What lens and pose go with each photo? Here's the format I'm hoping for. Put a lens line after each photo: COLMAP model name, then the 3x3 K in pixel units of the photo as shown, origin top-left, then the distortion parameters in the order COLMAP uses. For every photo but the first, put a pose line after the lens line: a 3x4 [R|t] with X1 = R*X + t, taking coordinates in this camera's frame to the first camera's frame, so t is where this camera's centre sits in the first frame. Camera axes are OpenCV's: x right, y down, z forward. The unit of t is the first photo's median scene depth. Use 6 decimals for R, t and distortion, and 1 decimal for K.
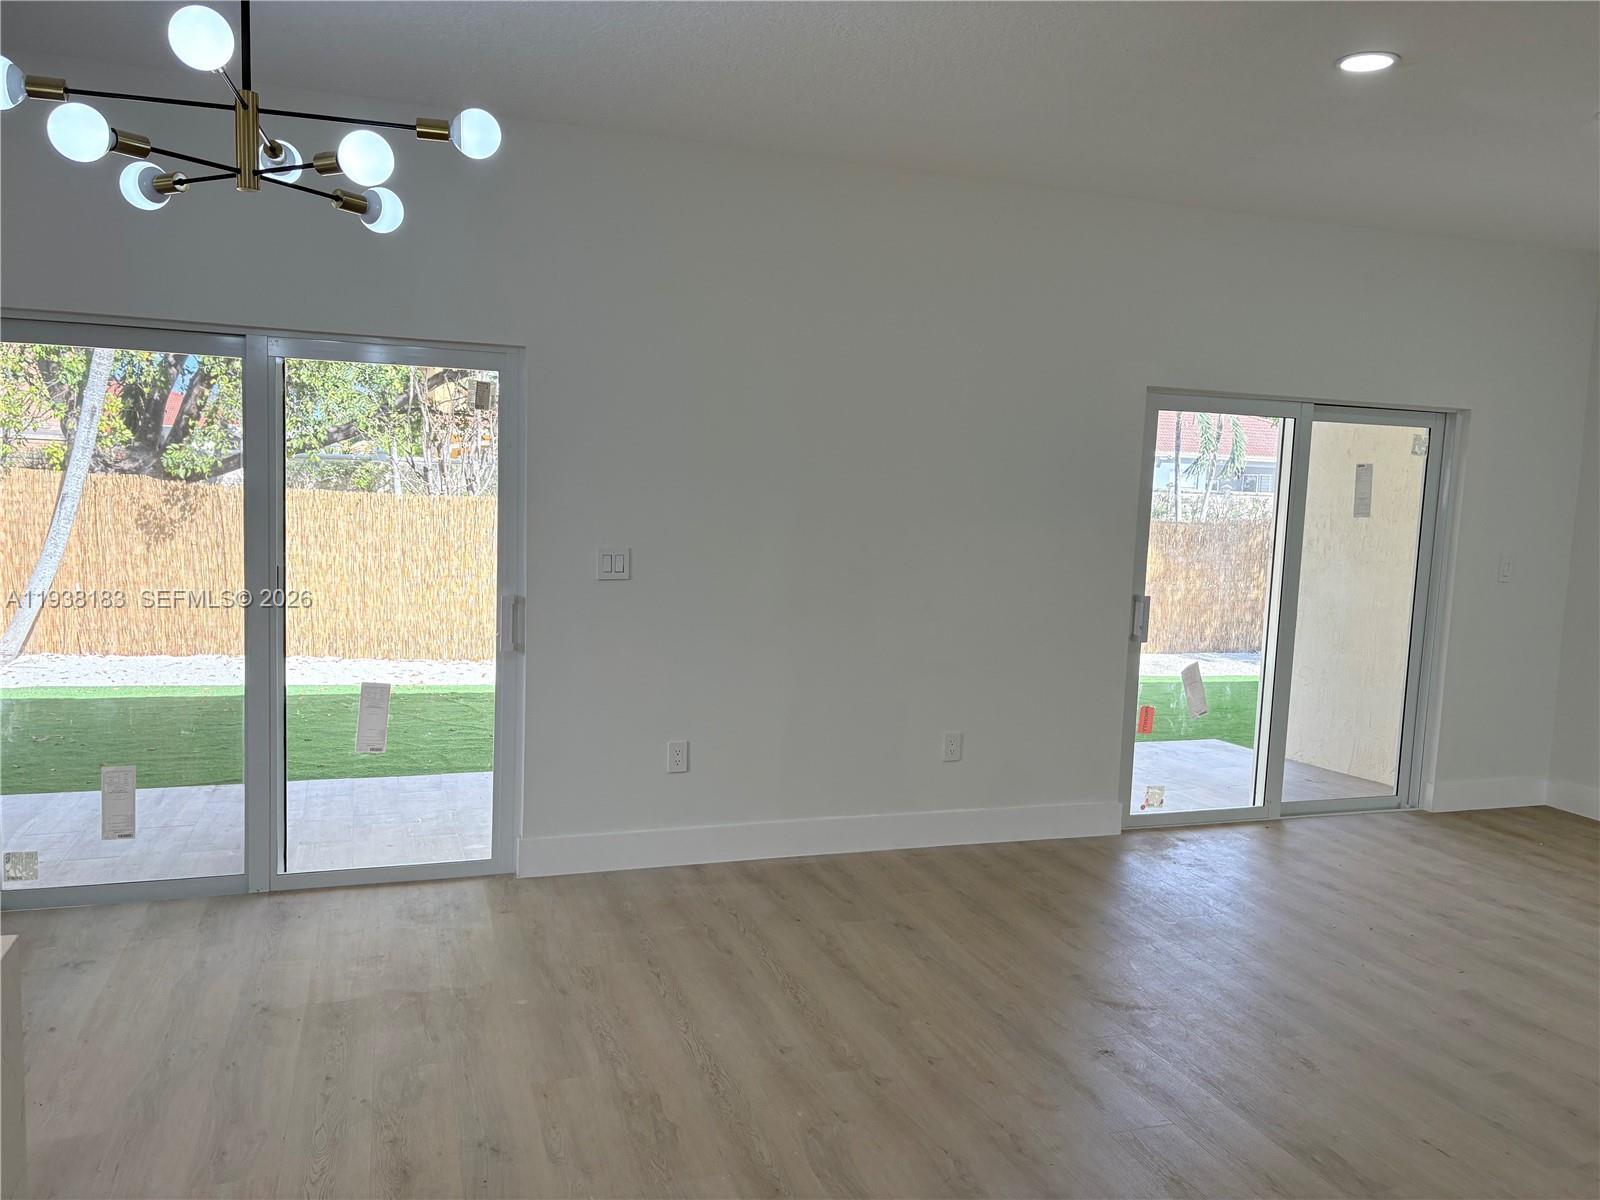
lens RADIAL K [[1204.8, 0, 810.8], [0, 1204.8, 600.9], [0, 0, 1]] dist [0.009965, -0.002025]
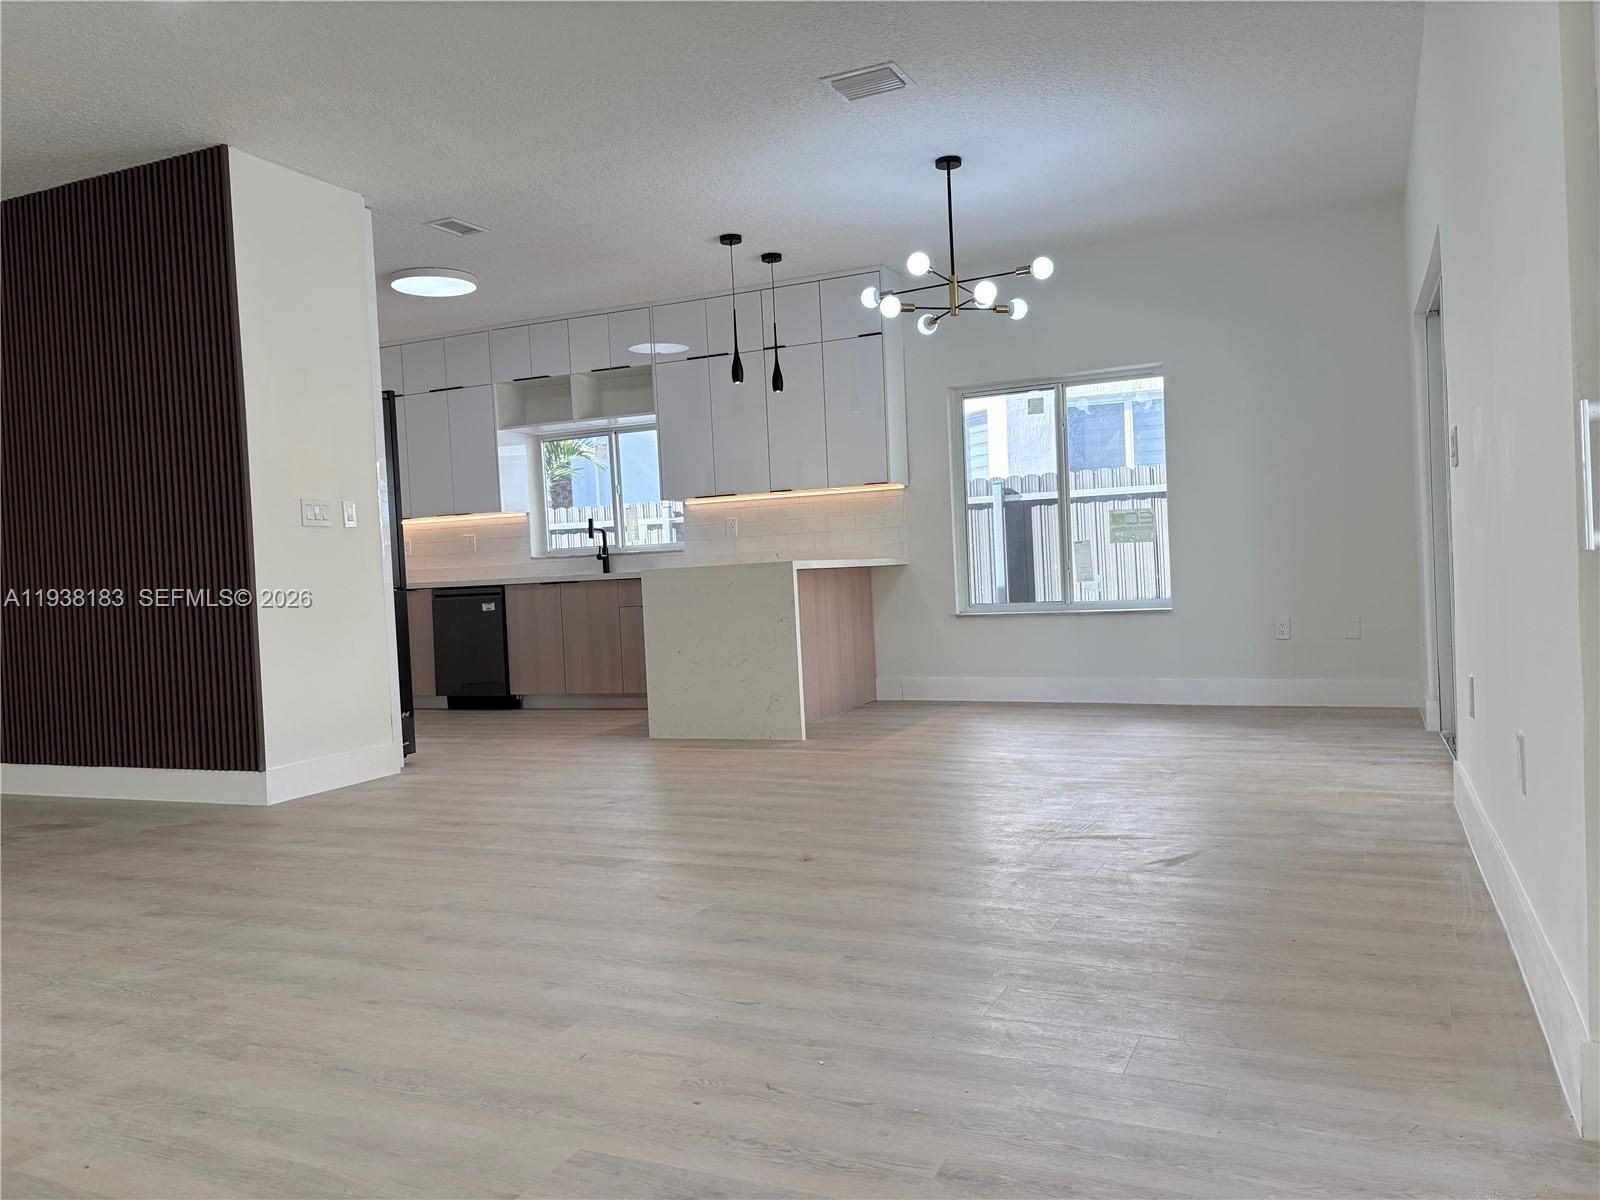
lens RADIAL K [[1187.5, 0, 790.7], [0, 1187.5, 586.7], [0, 0, 1]] dist [0.074864, -0.081461]
pose [[-0.690190, 0.000313, -0.723628, 1.472676], [-0.054377, 0.997150, 0.052297, 0.085894], [0.721582, 0.075444, -0.688206, 2.417442]]
